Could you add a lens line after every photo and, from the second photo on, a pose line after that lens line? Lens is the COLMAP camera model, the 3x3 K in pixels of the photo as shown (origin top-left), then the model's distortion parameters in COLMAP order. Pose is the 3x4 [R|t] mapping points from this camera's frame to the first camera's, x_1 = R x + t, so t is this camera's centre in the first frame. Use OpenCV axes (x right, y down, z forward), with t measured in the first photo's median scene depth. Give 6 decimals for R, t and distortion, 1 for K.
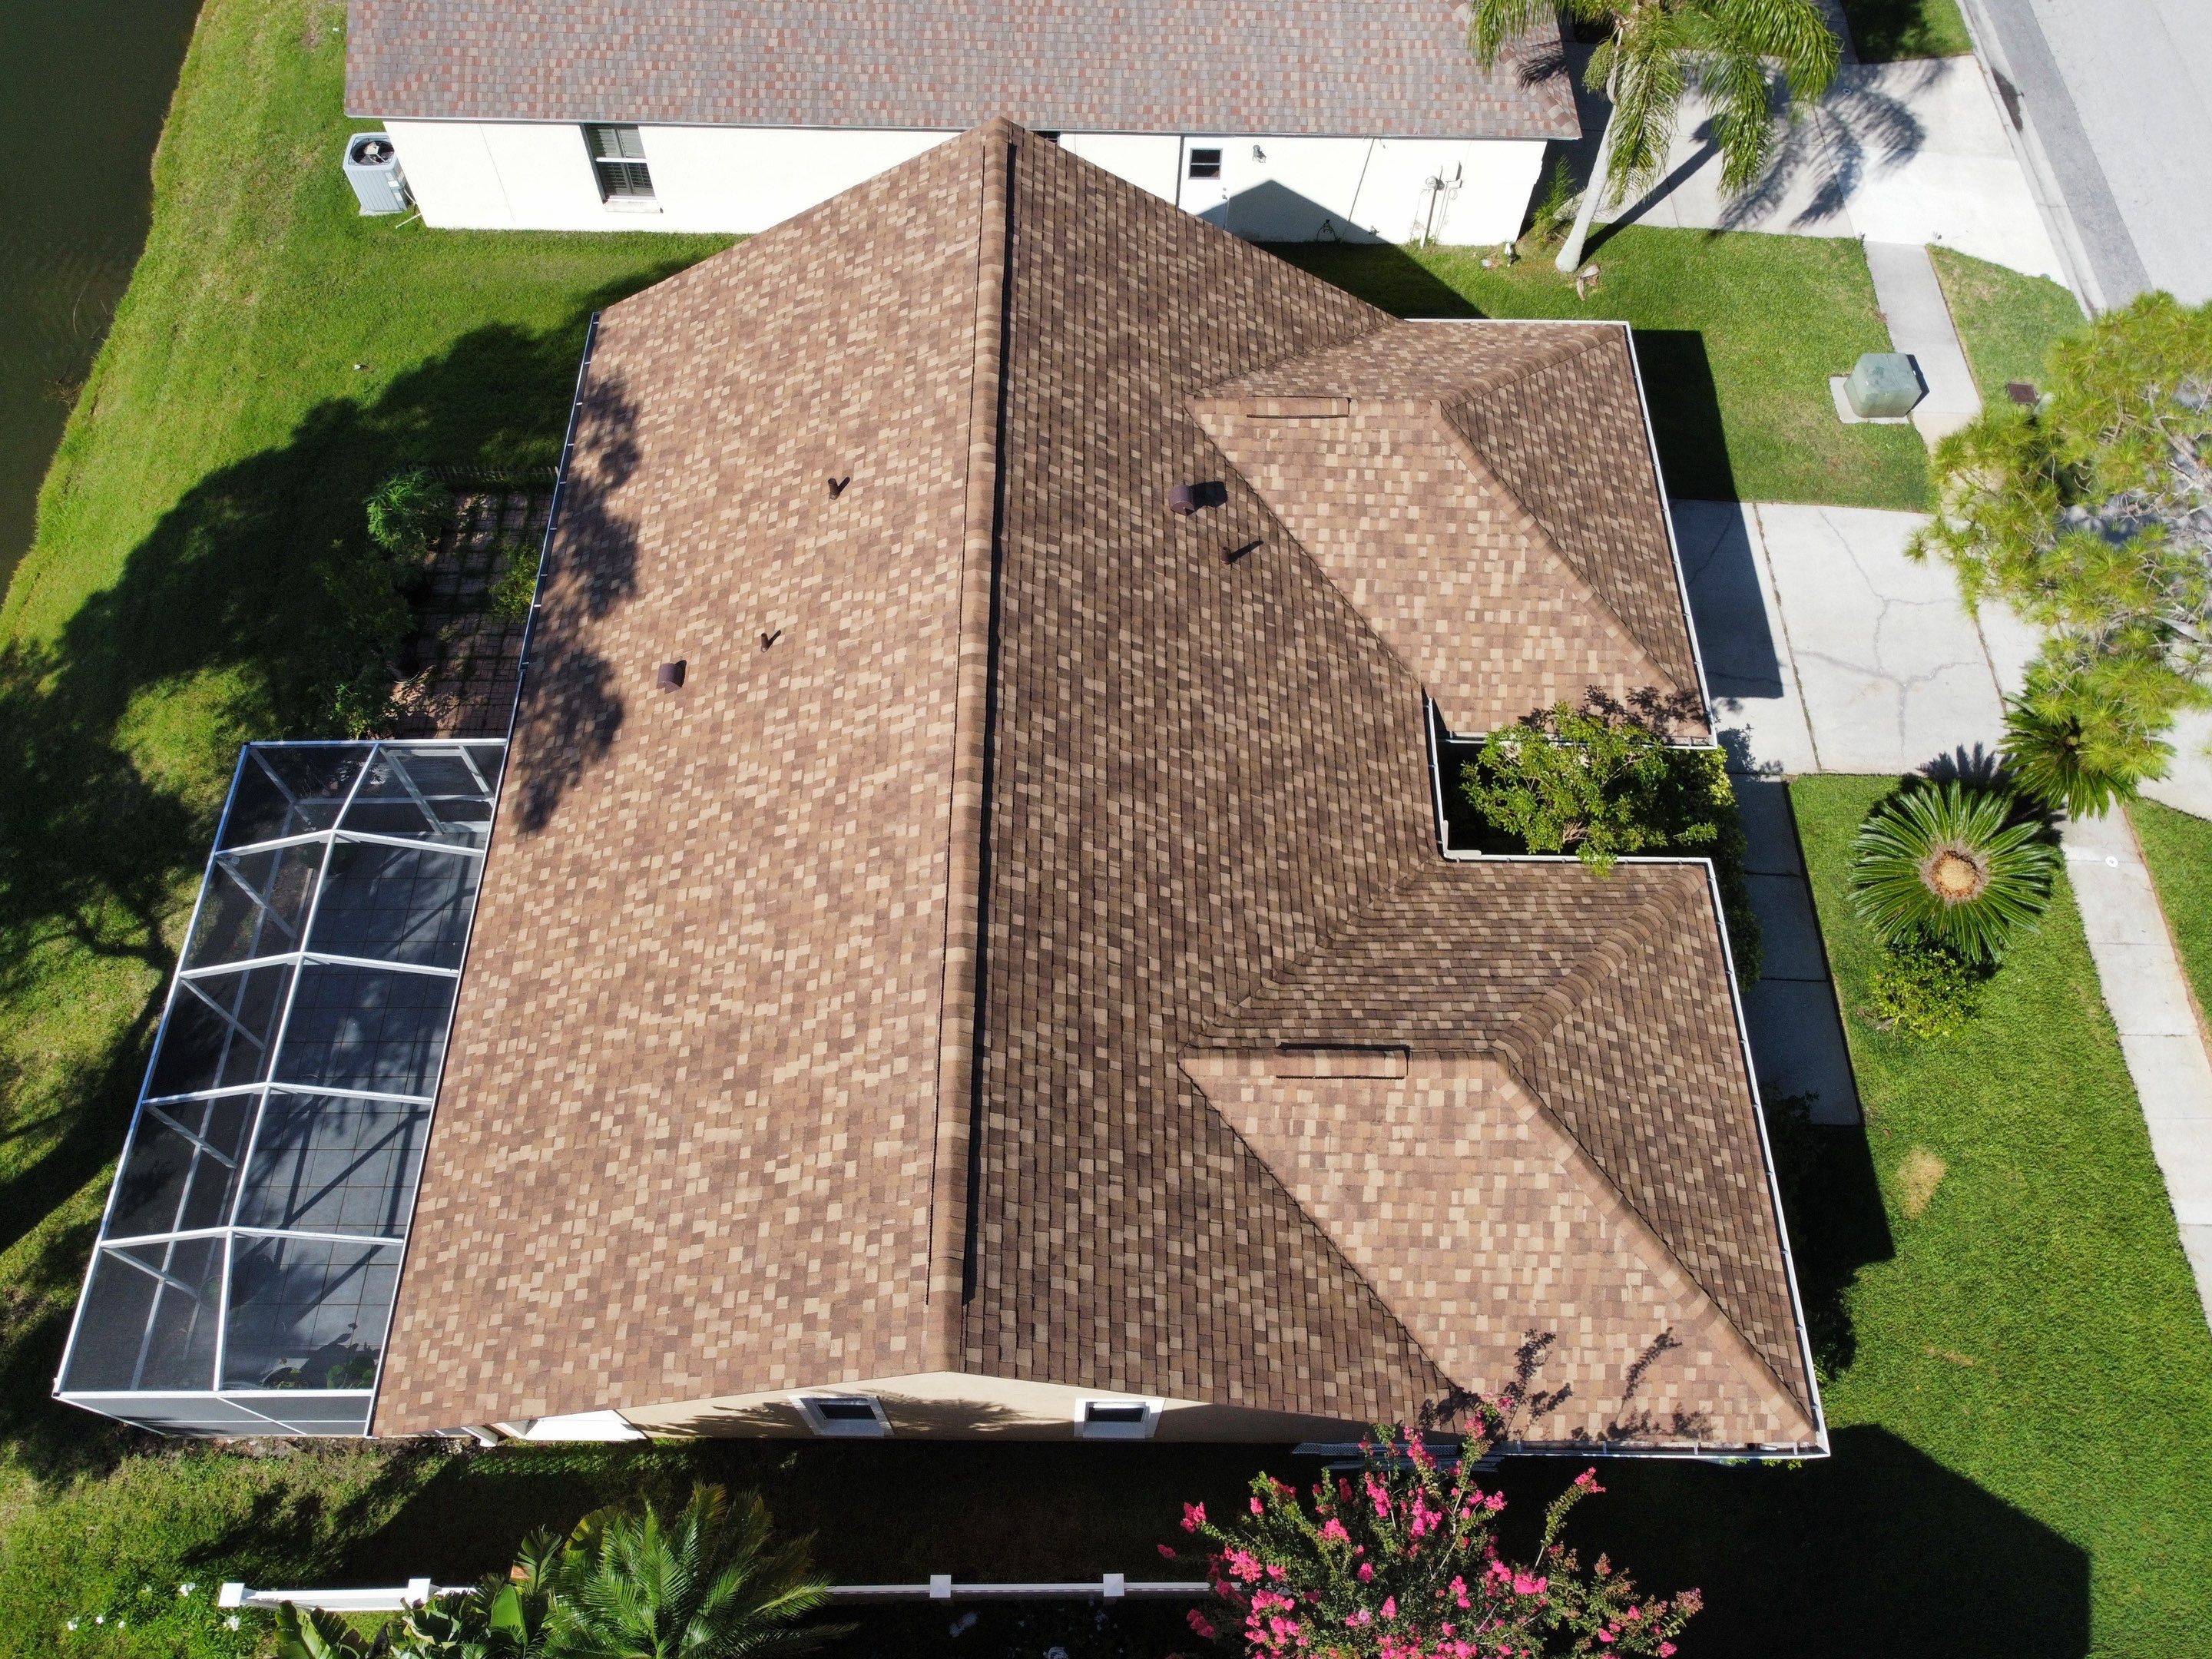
lens RADIAL K [[1680.0, 0, 1072.2], [0, 1680.0, 797.4], [0, 0, 1]] dist [-0.014939, 0.002707]
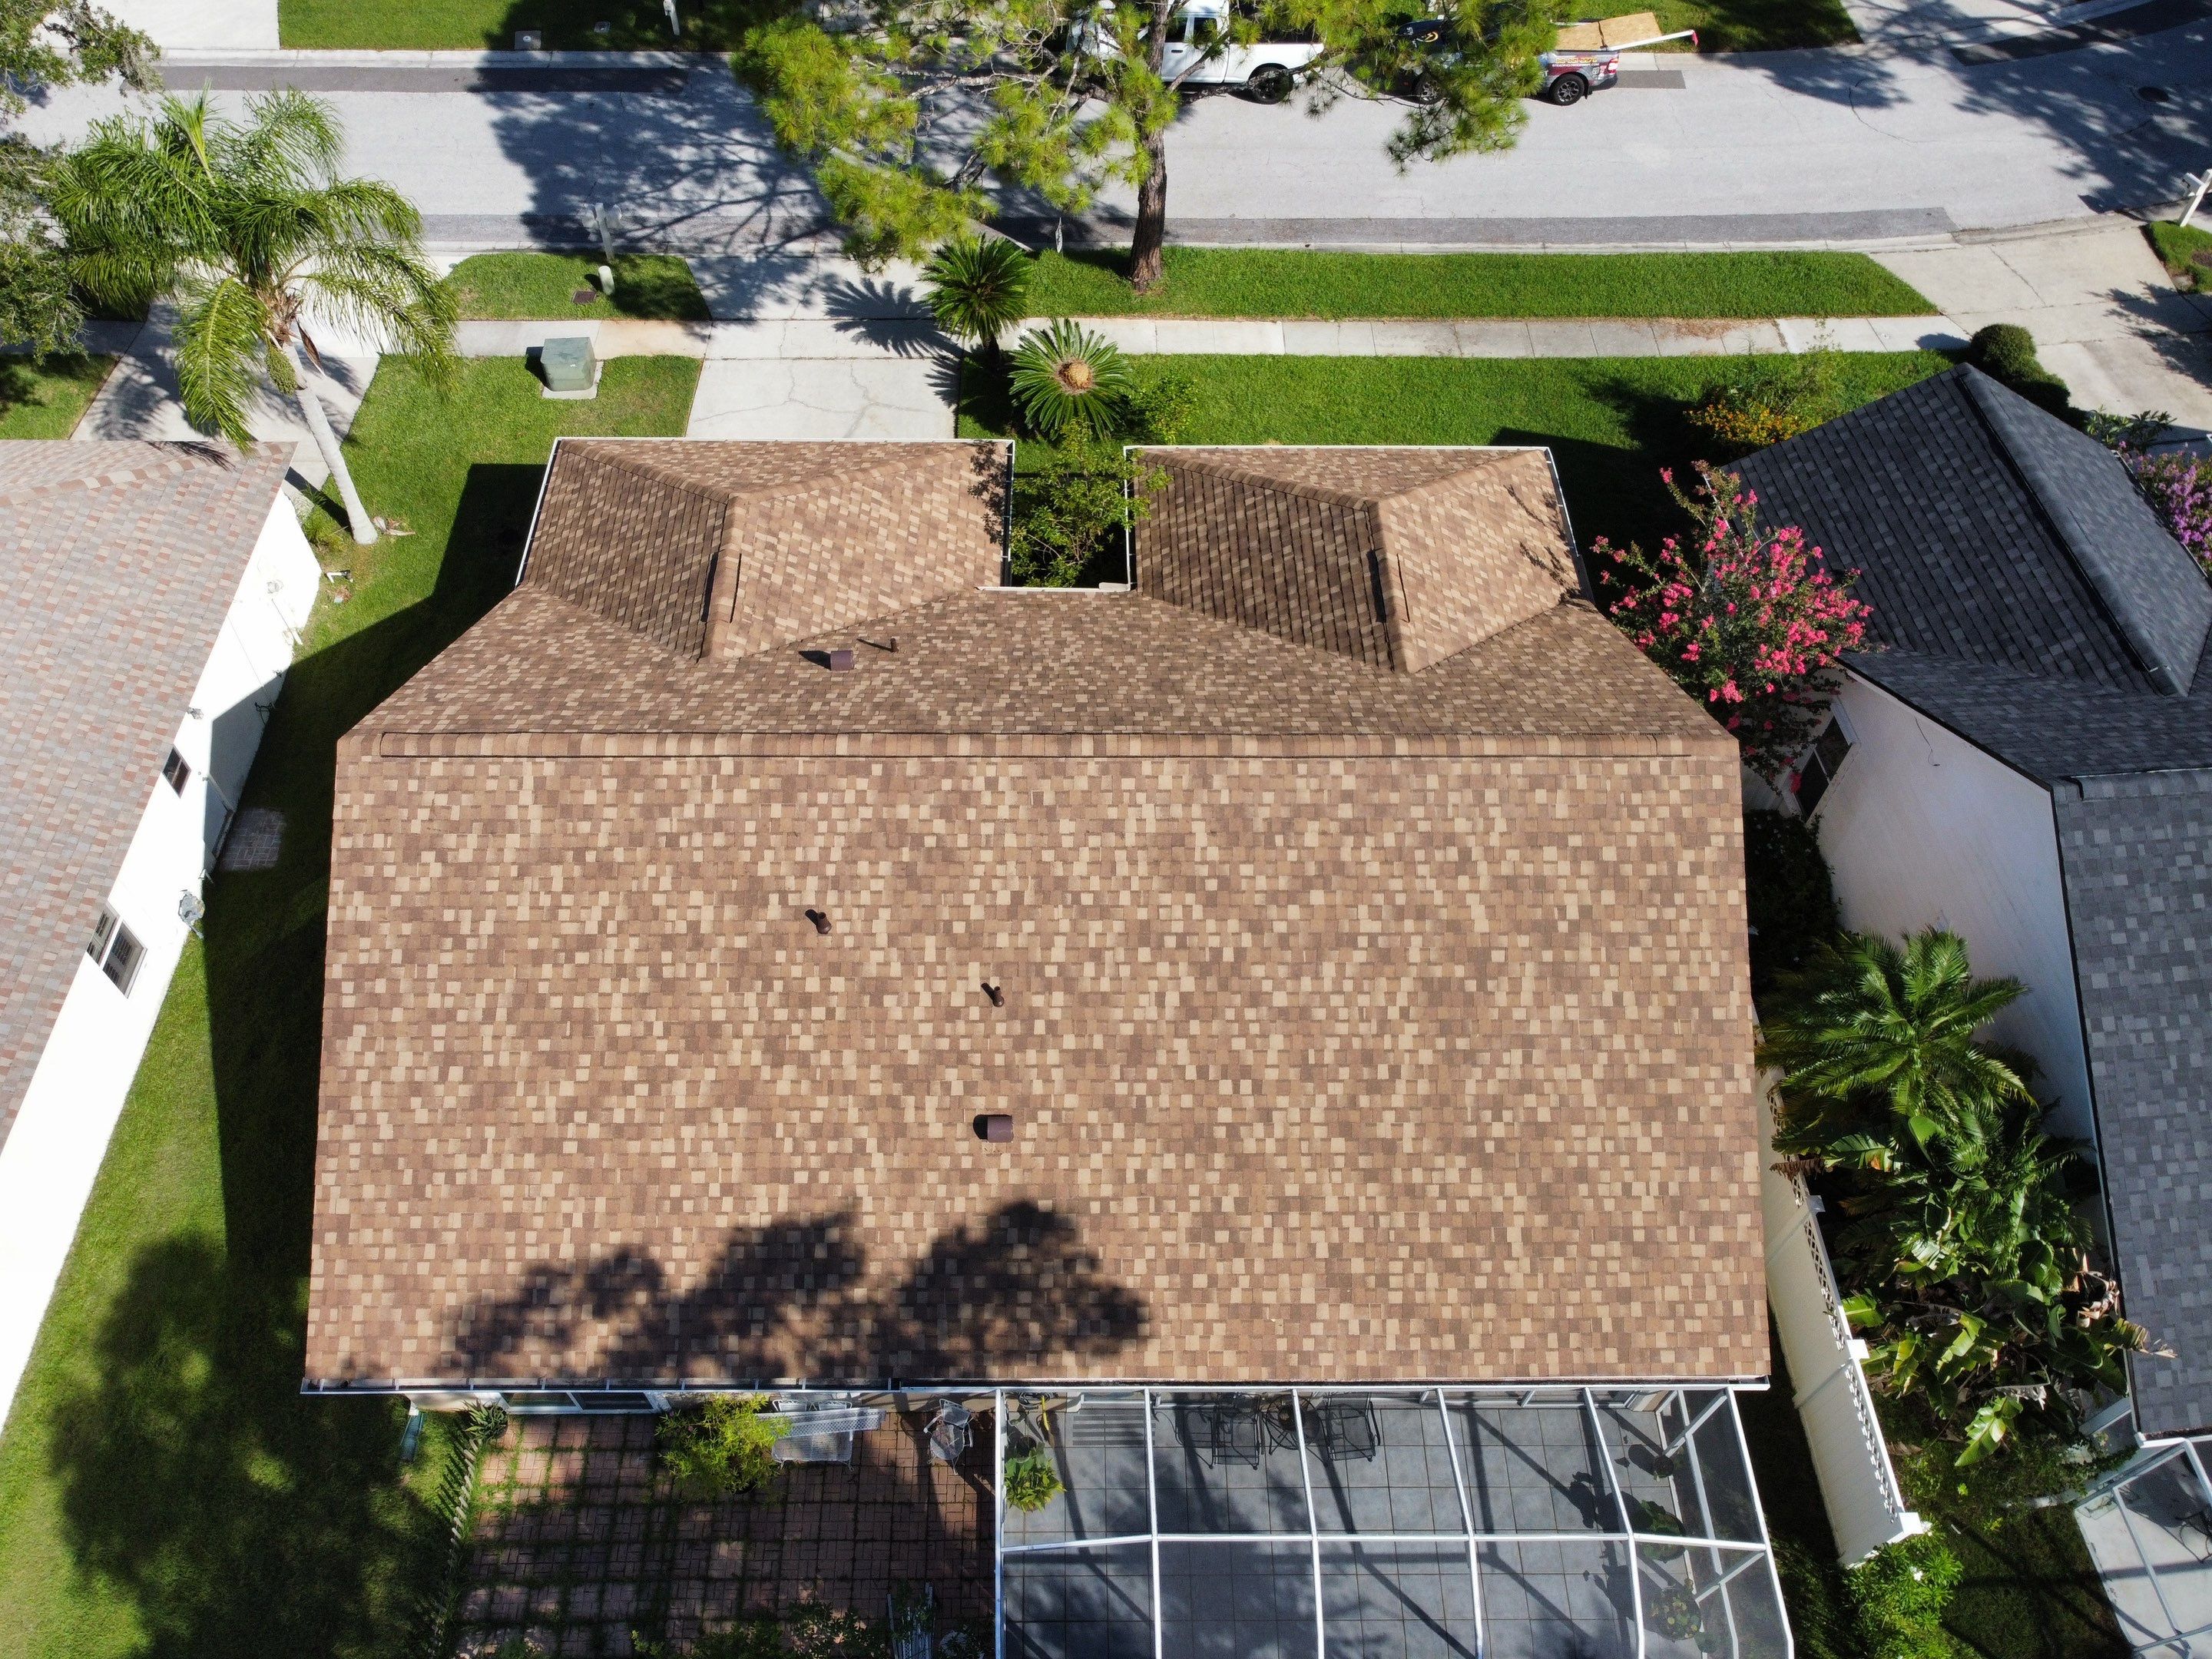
lens RADIAL K [[1668.5, 0, 1068.3], [0, 1668.5, 802.9], [0, 0, 1]] dist [-0.003175, -0.004788]
pose [[-0.010084, -0.800936, 0.598665, -0.688315], [0.864961, 0.293416, 0.407122, -0.494277], [-0.501737, 0.521928, 0.689820, 0.278787]]
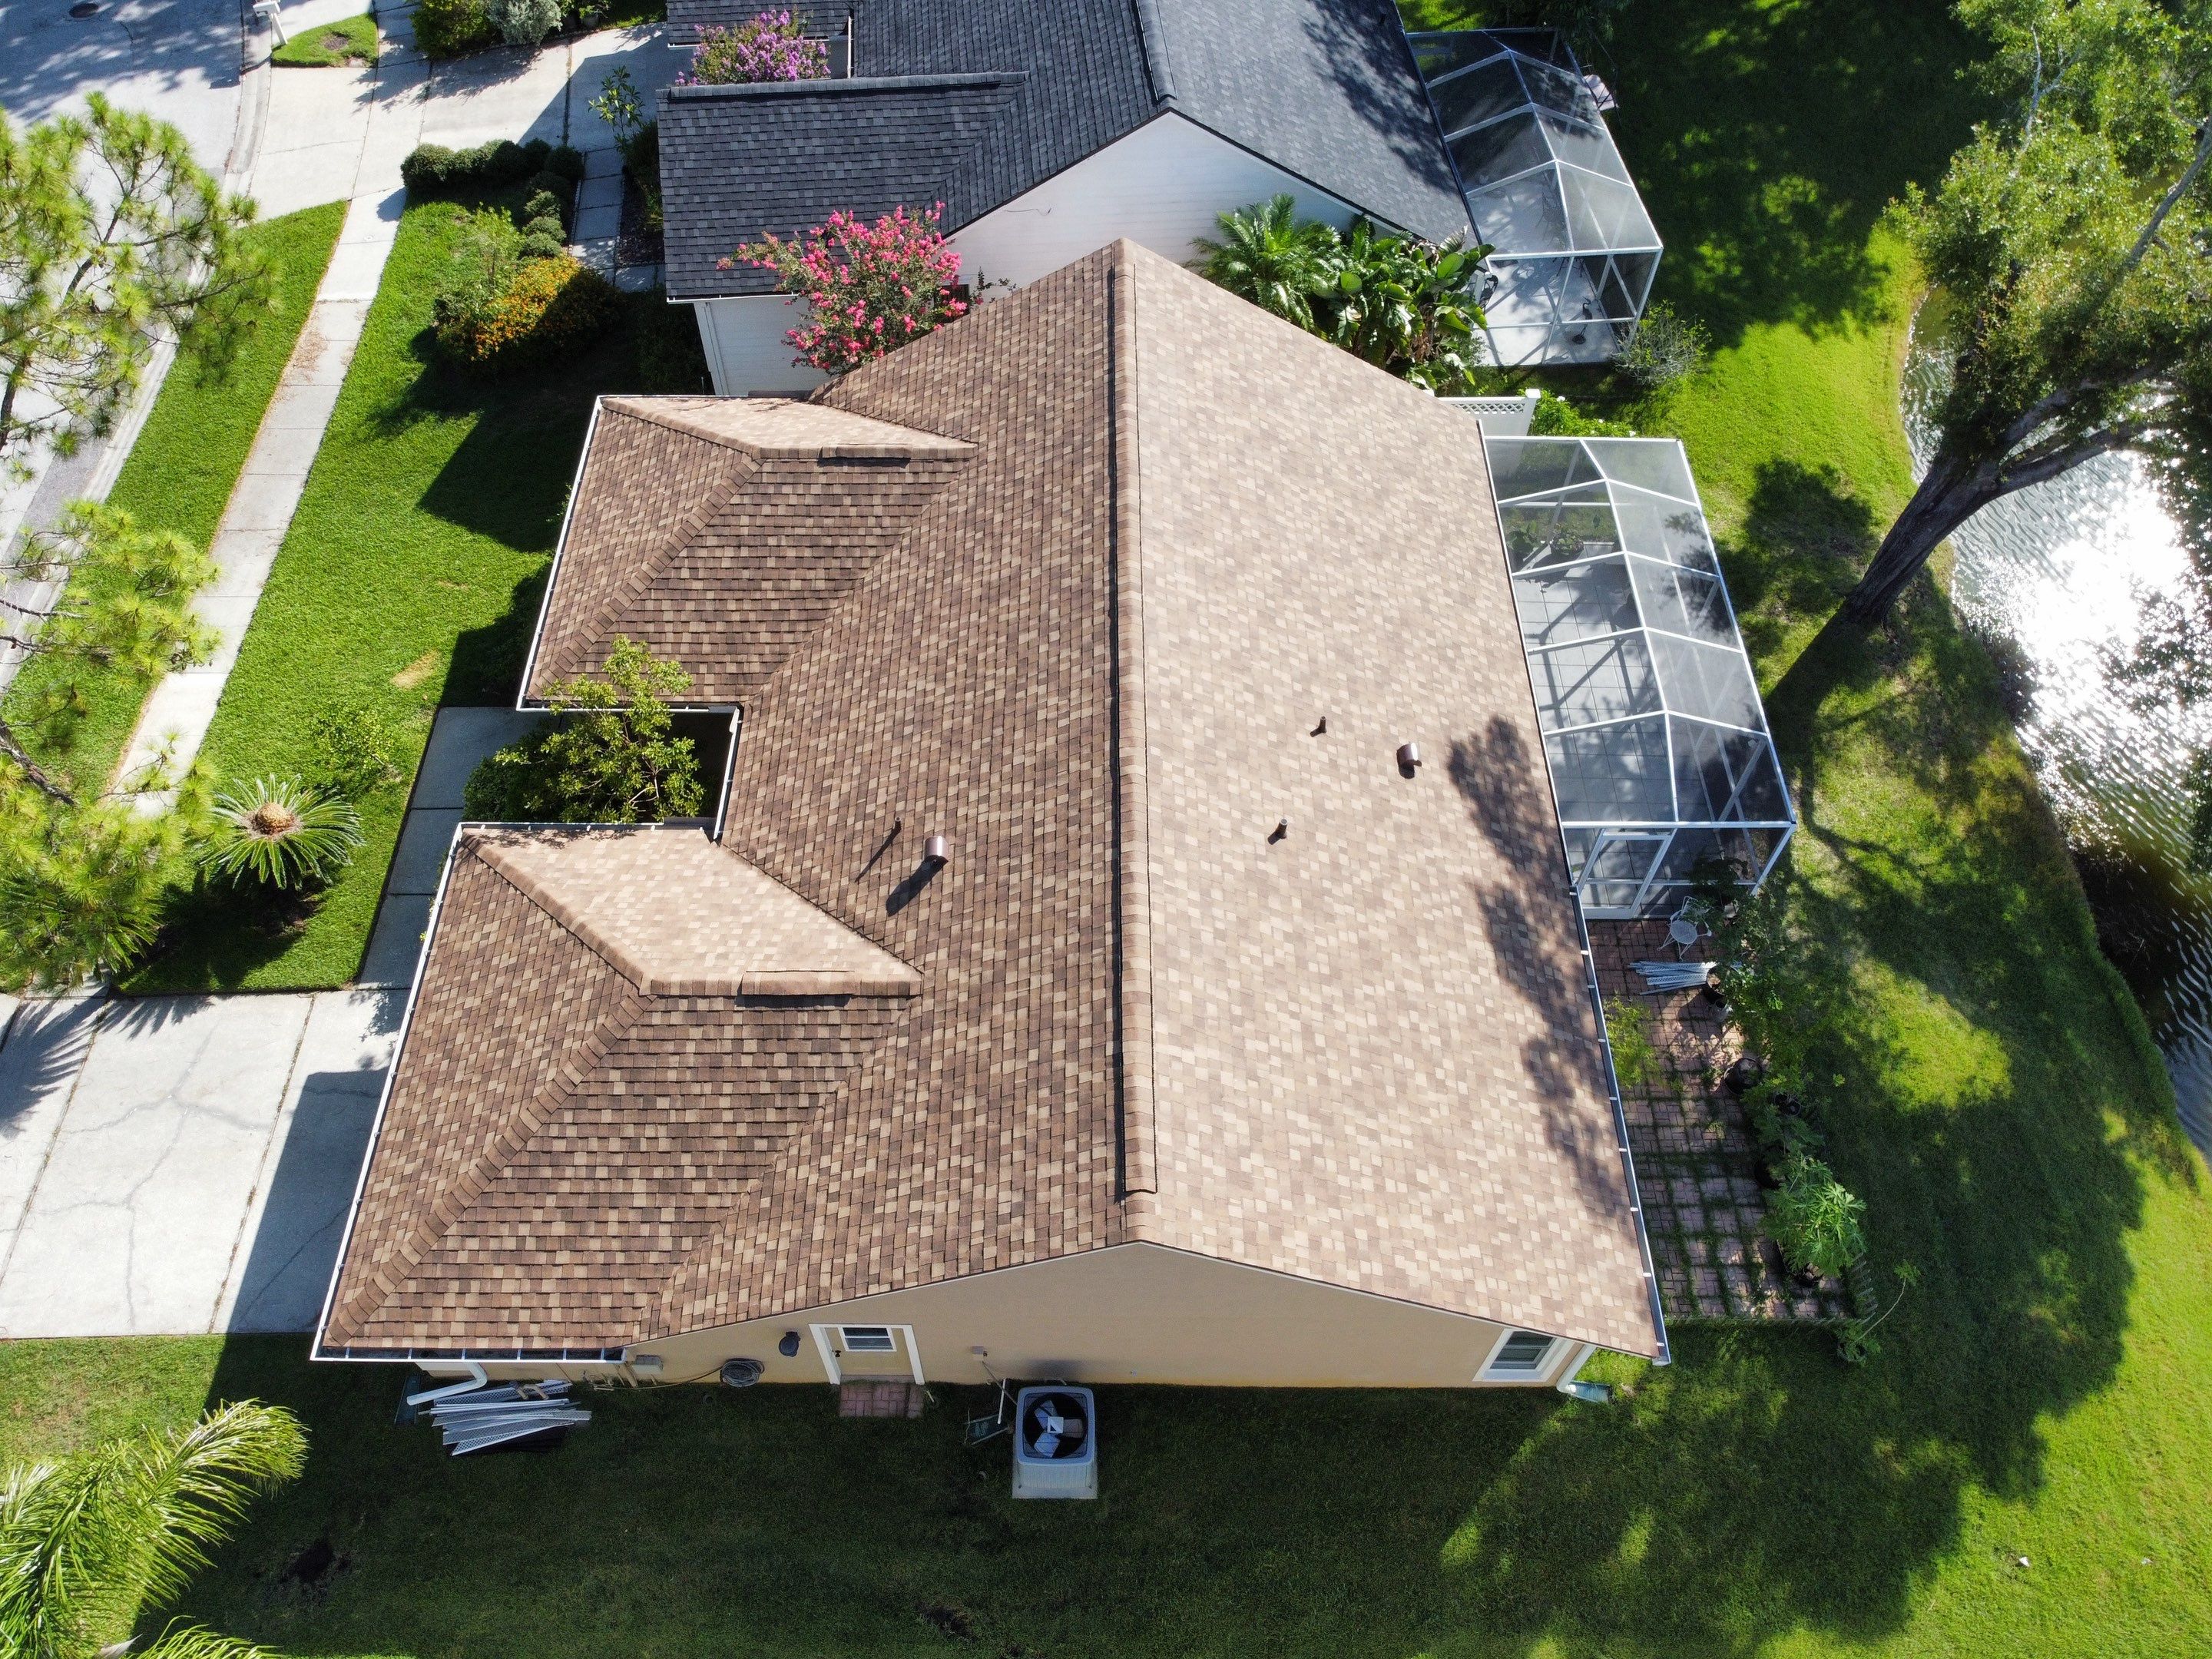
lens RADIAL K [[1679.0, 0, 1073.9], [0, 1679.0, 803.8], [0, 0, 1]] dist [-0.009680, 0.007587]
pose [[-0.999957, -0.004861, -0.007874, -0.009488], [-0.005217, -0.406694, 0.913550, -1.176698], [-0.007643, 0.913552, 0.406651, 0.617185]]
